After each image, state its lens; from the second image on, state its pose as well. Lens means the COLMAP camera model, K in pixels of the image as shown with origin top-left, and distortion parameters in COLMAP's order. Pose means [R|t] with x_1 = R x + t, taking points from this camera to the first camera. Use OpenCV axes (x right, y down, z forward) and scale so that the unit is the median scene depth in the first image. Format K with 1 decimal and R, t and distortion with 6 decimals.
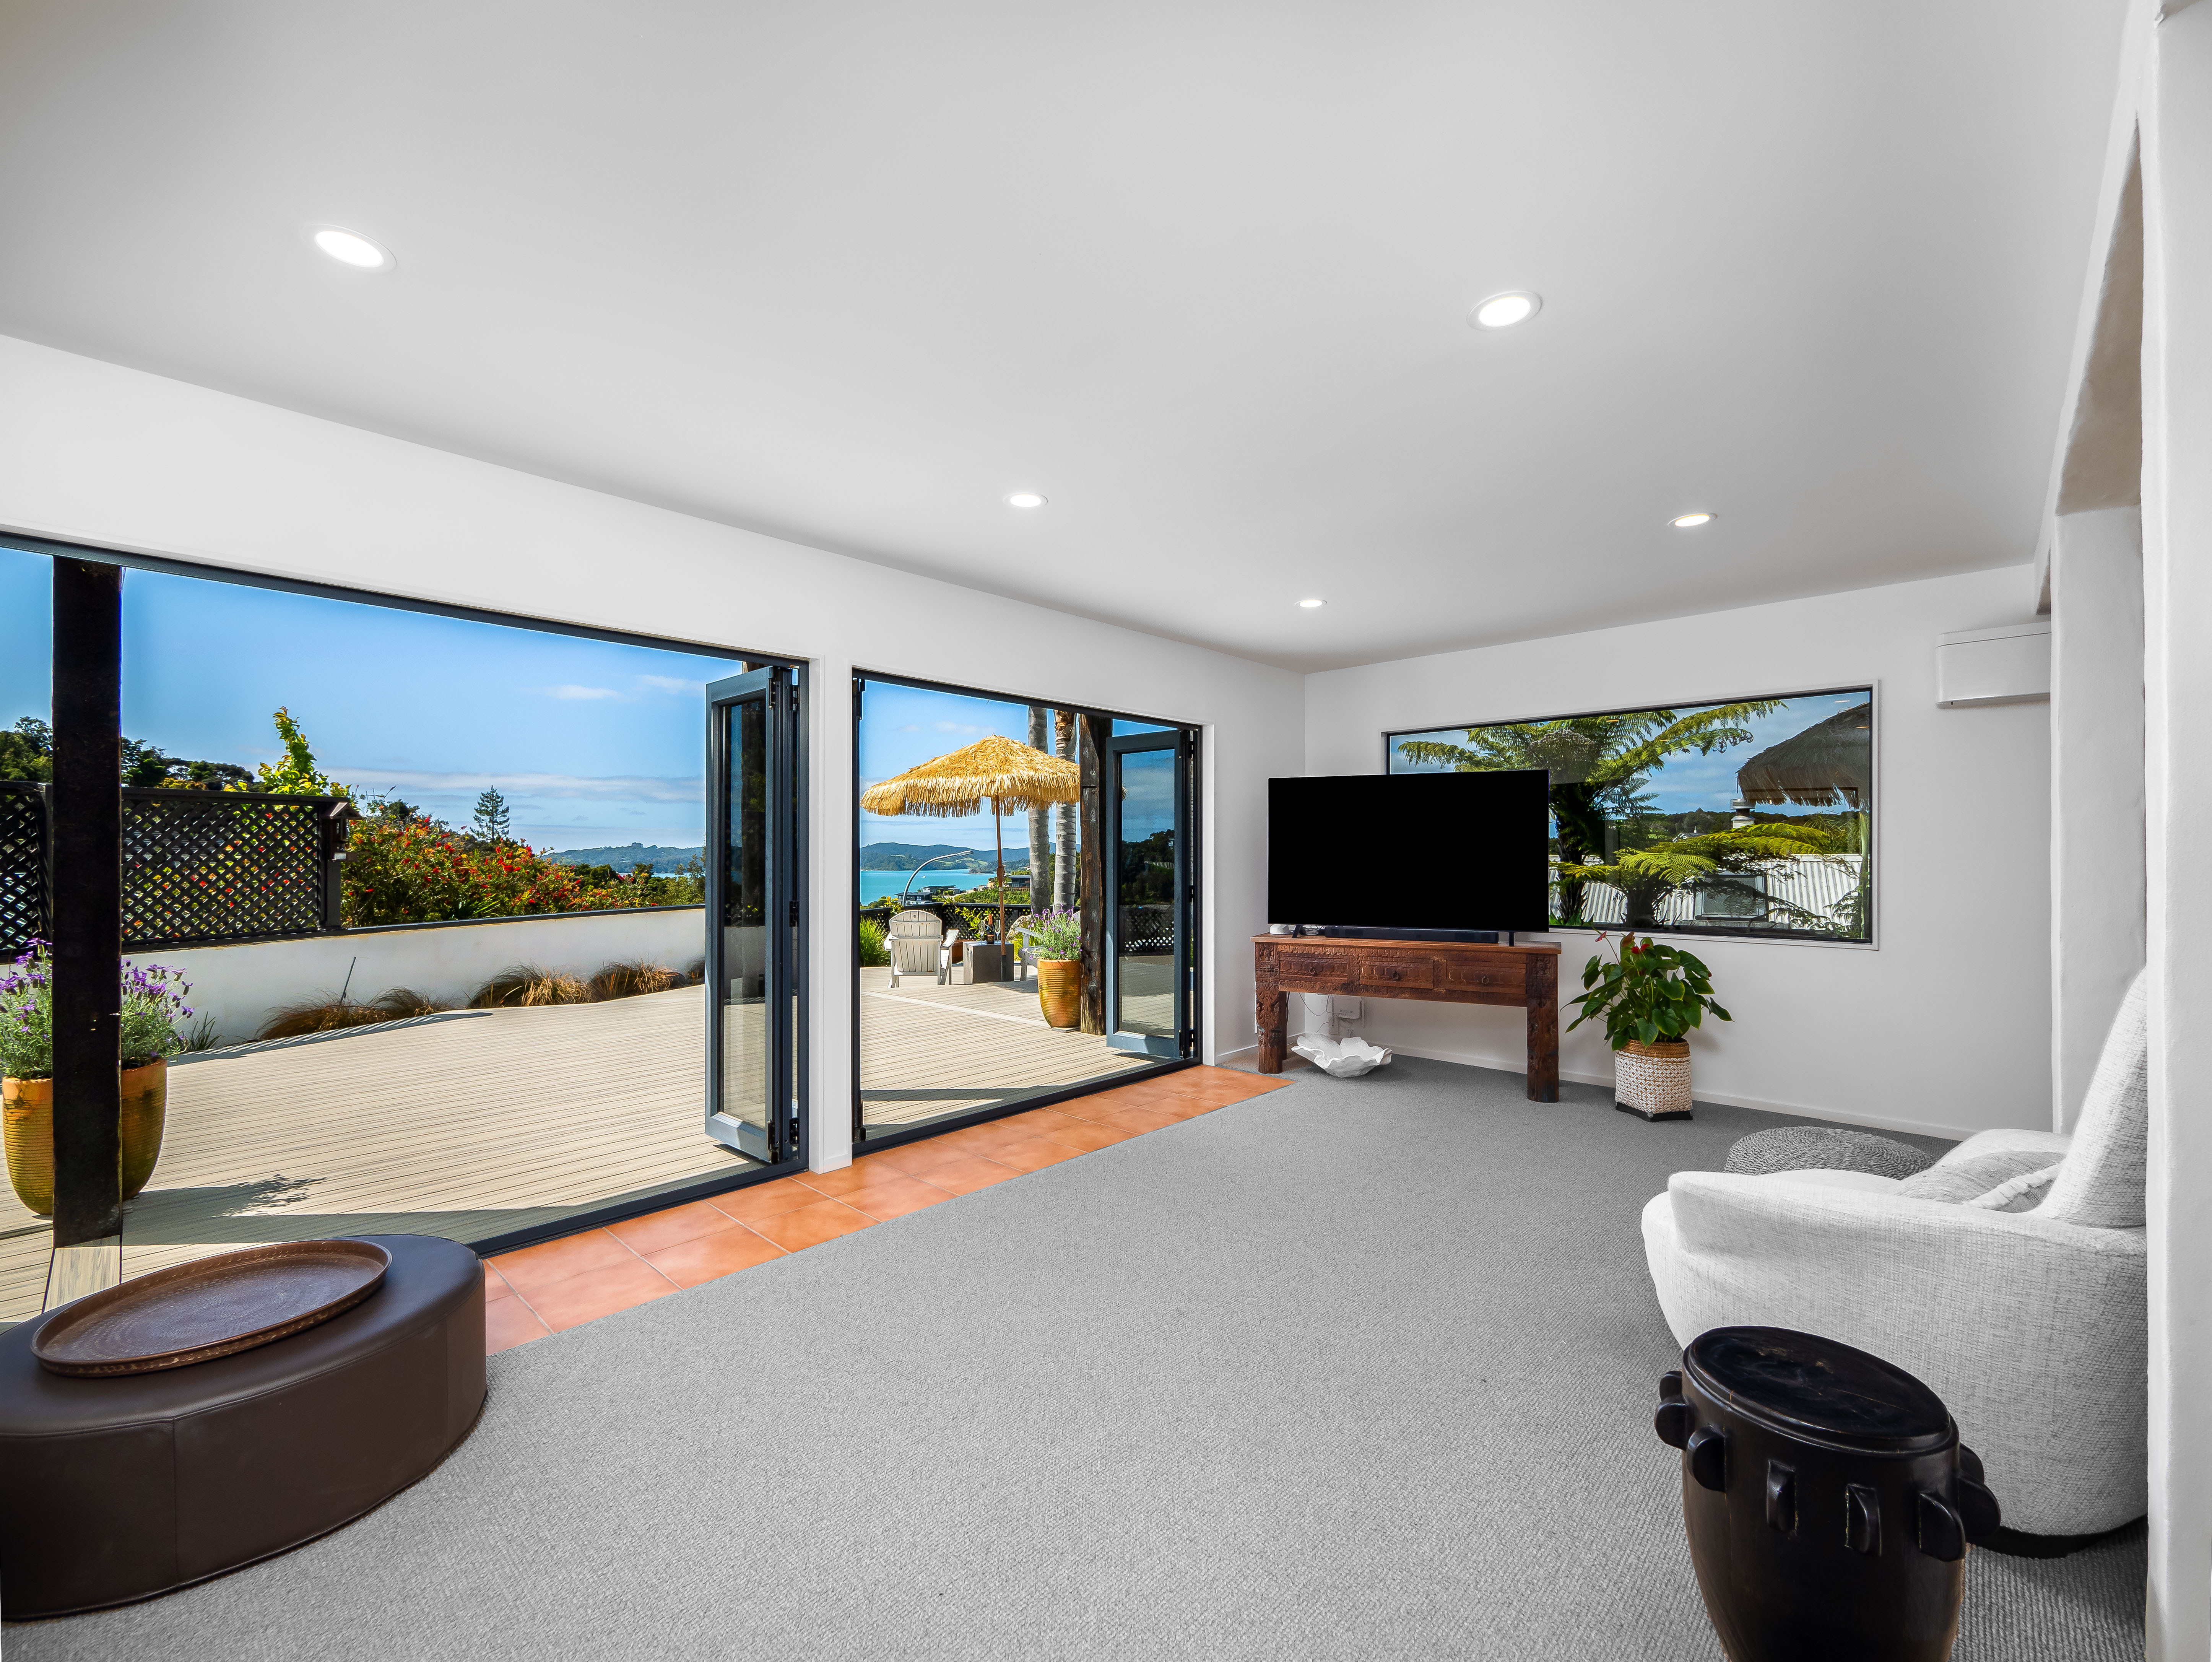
lens RADIAL K [[912.8, 0, 1108.0], [0, 912.8, 853.3], [0, 0, 1]] dist [-0.001401, -0.000559]
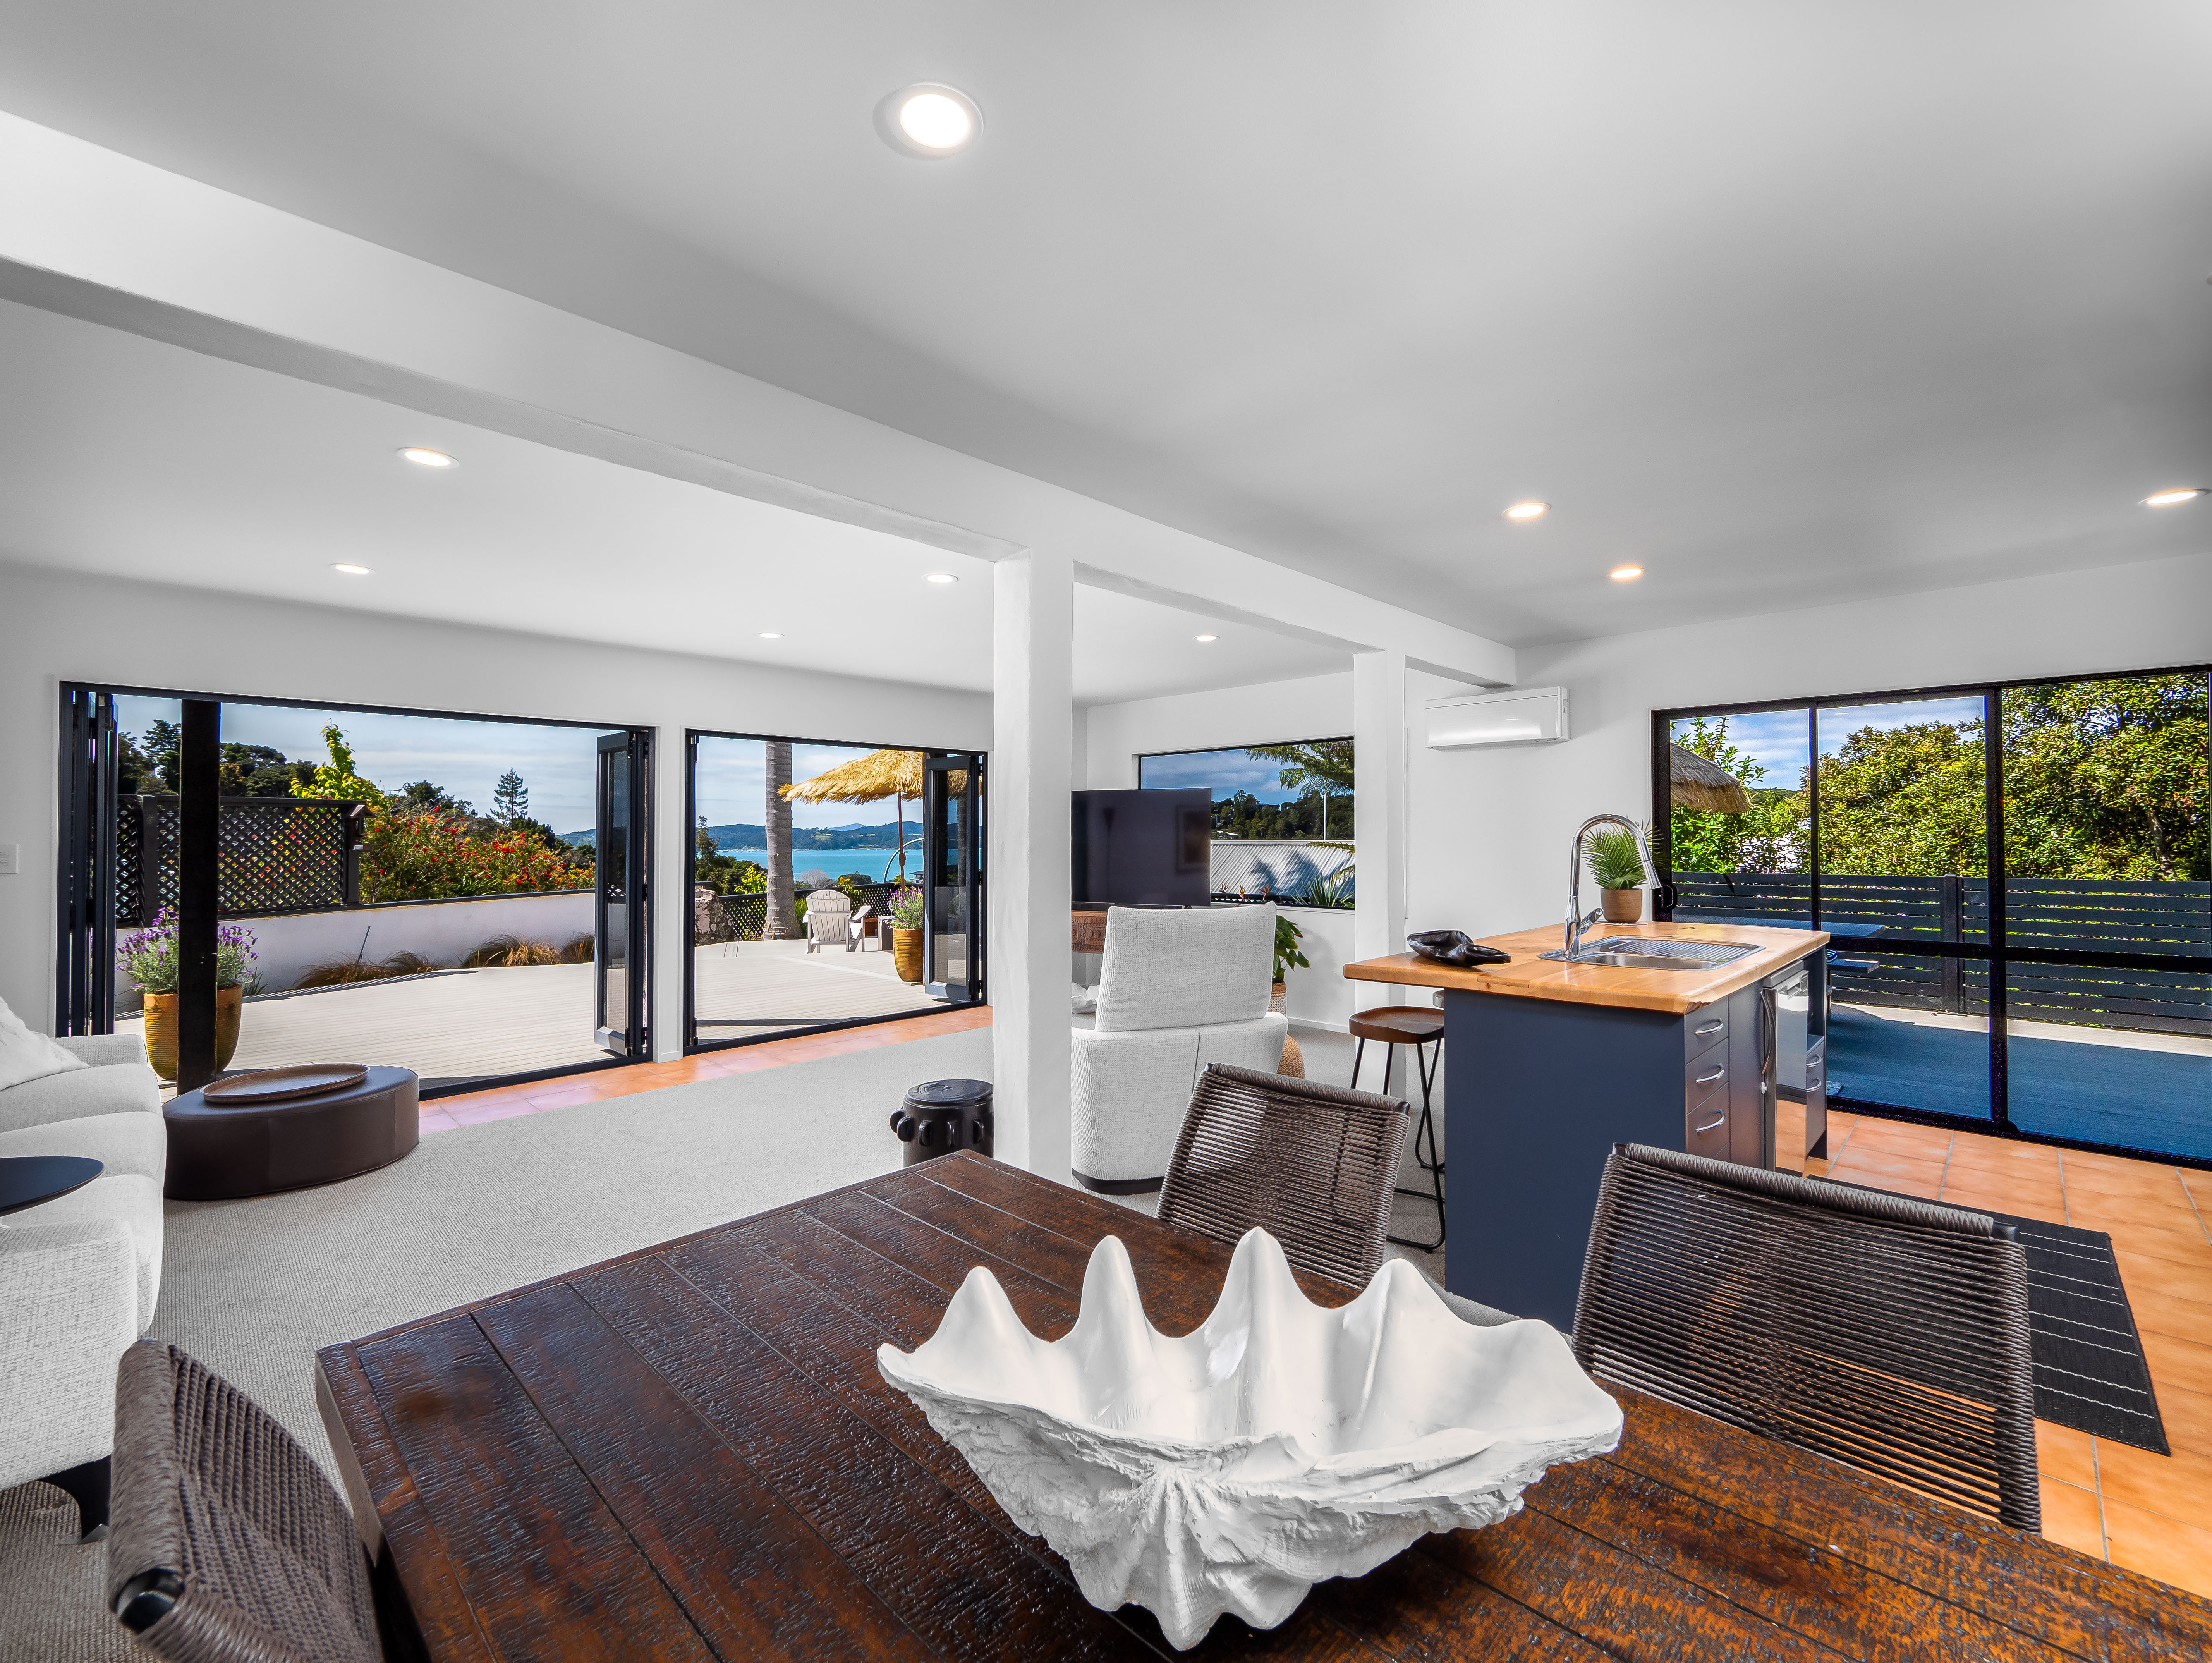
lens RADIAL K [[912.8, 0, 1104.7], [0, 912.8, 825.5], [0, 0, 1]] dist [-0.001401, -0.000559]
pose [[0.999793, -0.000521, -0.020330, 0.233644], [0.000377, 0.999975, -0.007112, -0.018095], [0.020333, 0.007102, 0.999768, -0.261248]]
